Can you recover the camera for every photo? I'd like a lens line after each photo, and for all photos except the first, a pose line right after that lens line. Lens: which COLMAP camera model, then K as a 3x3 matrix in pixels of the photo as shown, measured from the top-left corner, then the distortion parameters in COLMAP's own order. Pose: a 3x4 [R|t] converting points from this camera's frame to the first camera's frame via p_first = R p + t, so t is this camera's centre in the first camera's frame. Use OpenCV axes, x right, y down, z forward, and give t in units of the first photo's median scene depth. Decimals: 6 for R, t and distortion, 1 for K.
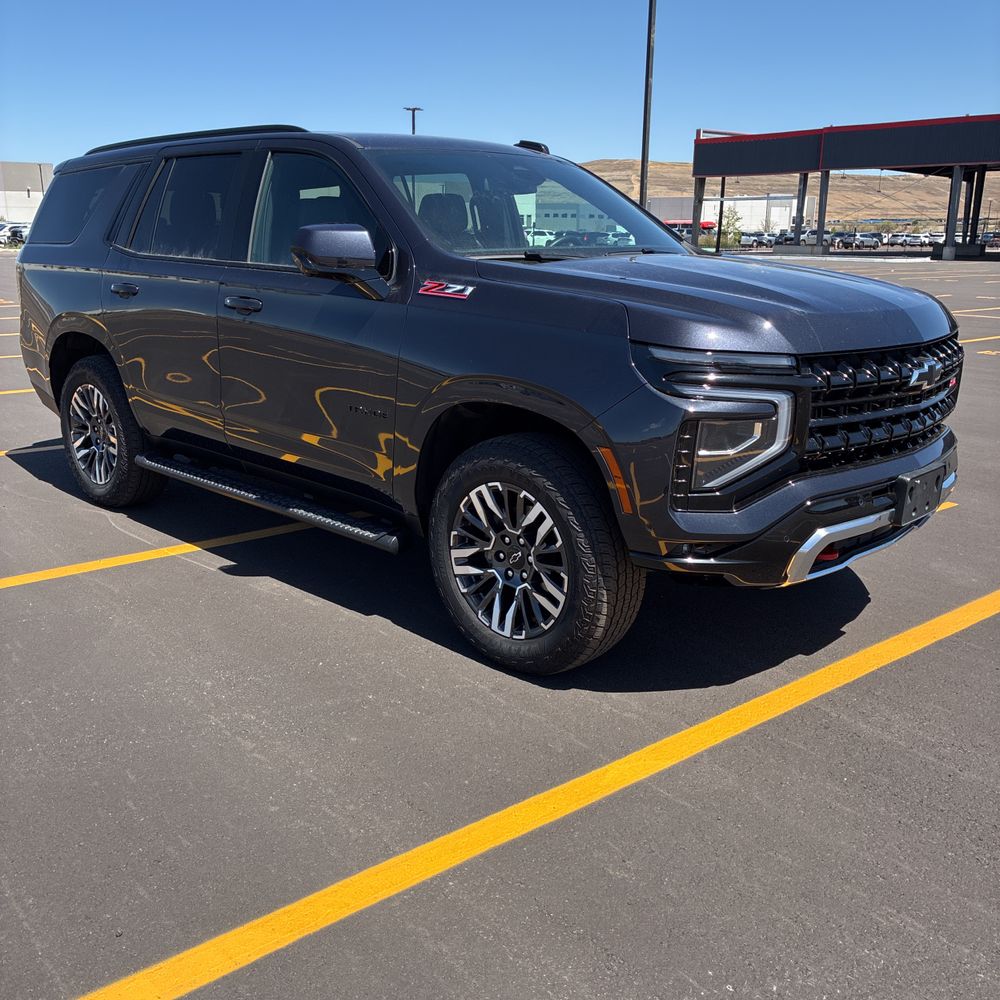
lens RADIAL K [[1046.8, 0, 482.6], [0, 1046.8, 498.3], [0, 0, 1]] dist [0.046193, -0.031634]
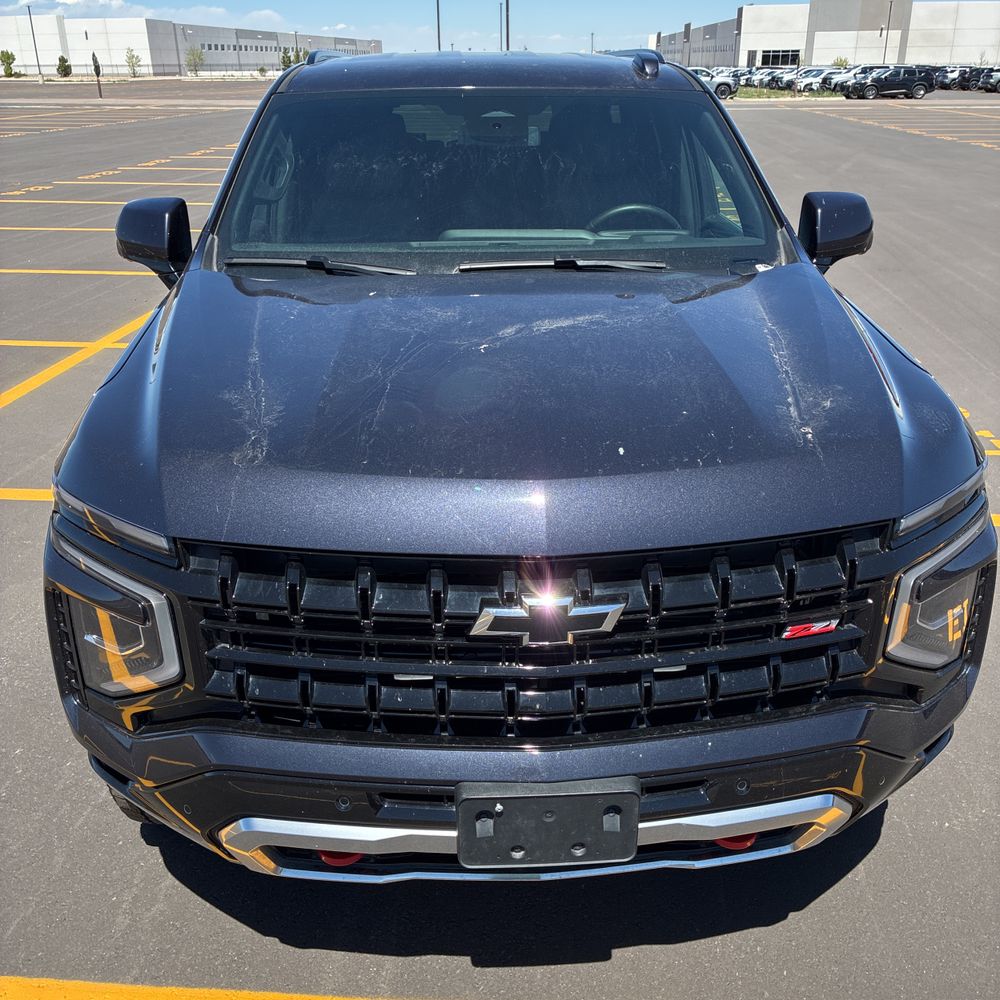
lens RADIAL K [[1047.2, 0, 494.3], [0, 1047.2, 496.9], [0, 0, 1]] dist [0.043904, -0.032455]
pose [[0.724173, 0.259964, -0.638742, 0.728750], [-0.164425, 0.964602, 0.206171, -0.281926], [0.669730, -0.044279, 0.741284, 0.629226]]
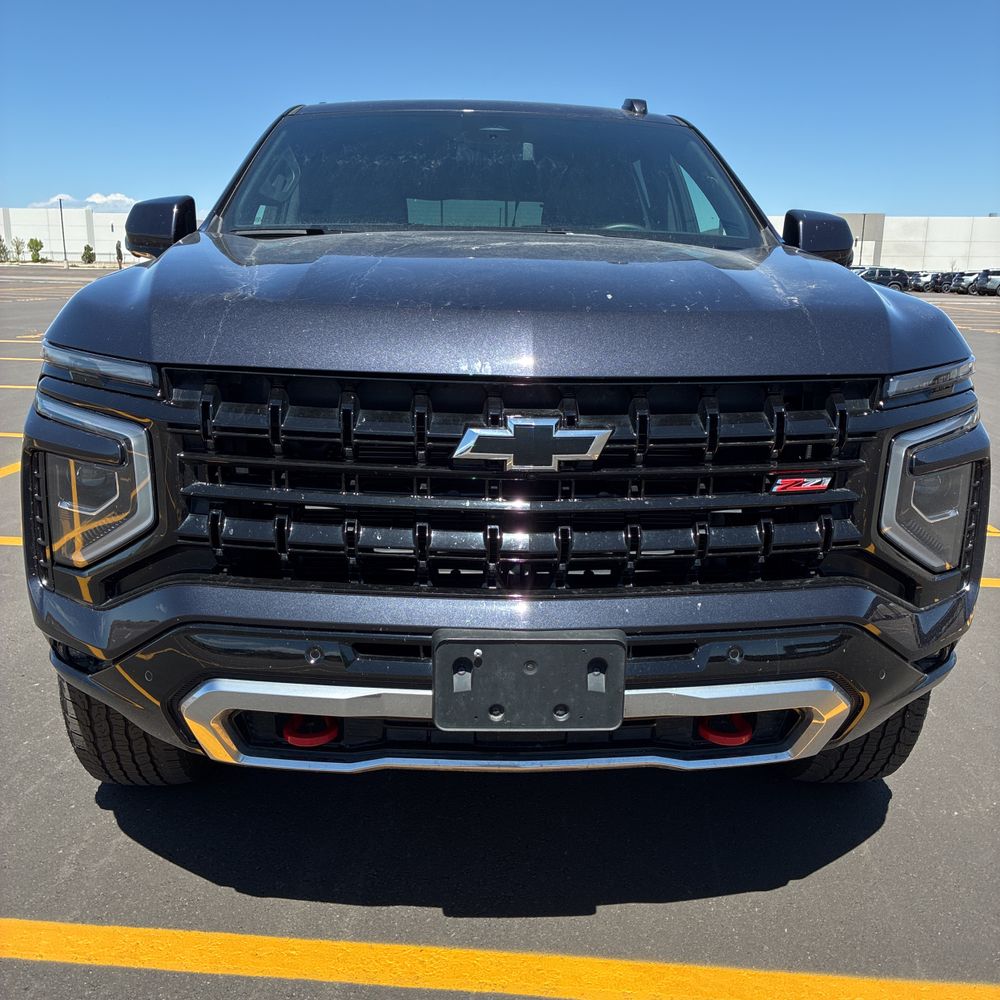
lens RADIAL K [[1046.8, 0, 482.6], [0, 1046.8, 498.3], [0, 0, 1]] dist [0.046193, -0.031634]
pose [[0.717328, 0.157418, -0.678719, 0.763971], [-0.189859, 0.981441, 0.026970, -0.104159], [0.670369, 0.109514, 0.733902, 0.642448]]
